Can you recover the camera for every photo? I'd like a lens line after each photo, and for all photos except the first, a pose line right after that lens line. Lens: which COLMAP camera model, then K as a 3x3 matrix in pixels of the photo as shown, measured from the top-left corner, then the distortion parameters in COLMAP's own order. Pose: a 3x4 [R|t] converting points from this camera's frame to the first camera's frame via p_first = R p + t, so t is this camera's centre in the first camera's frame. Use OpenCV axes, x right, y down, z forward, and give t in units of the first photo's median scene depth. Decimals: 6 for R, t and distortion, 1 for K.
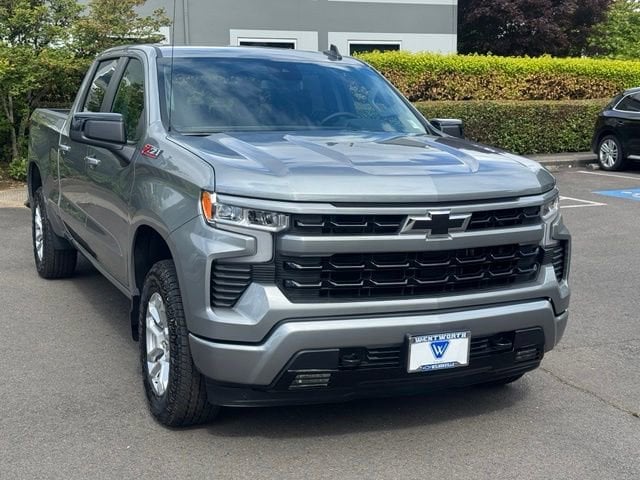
lens RADIAL K [[869.4, 0, 321.8], [0, 869.4, 245.8], [0, 0, 1]] dist [0.161085, 0.000000]
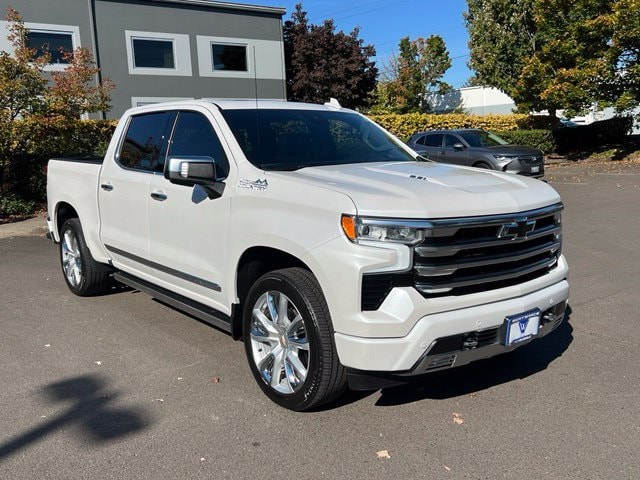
lens RADIAL K [[563.6, 0, 301.7], [0, 563.6, 259.5], [0, 0, 1]] dist [0.106219, -0.027361]
pose [[0.964126, -0.083267, 0.252046, -0.390614], [0.076133, 0.996376, 0.037943, -0.036291], [-0.254292, -0.017393, 0.966971, 0.270214]]
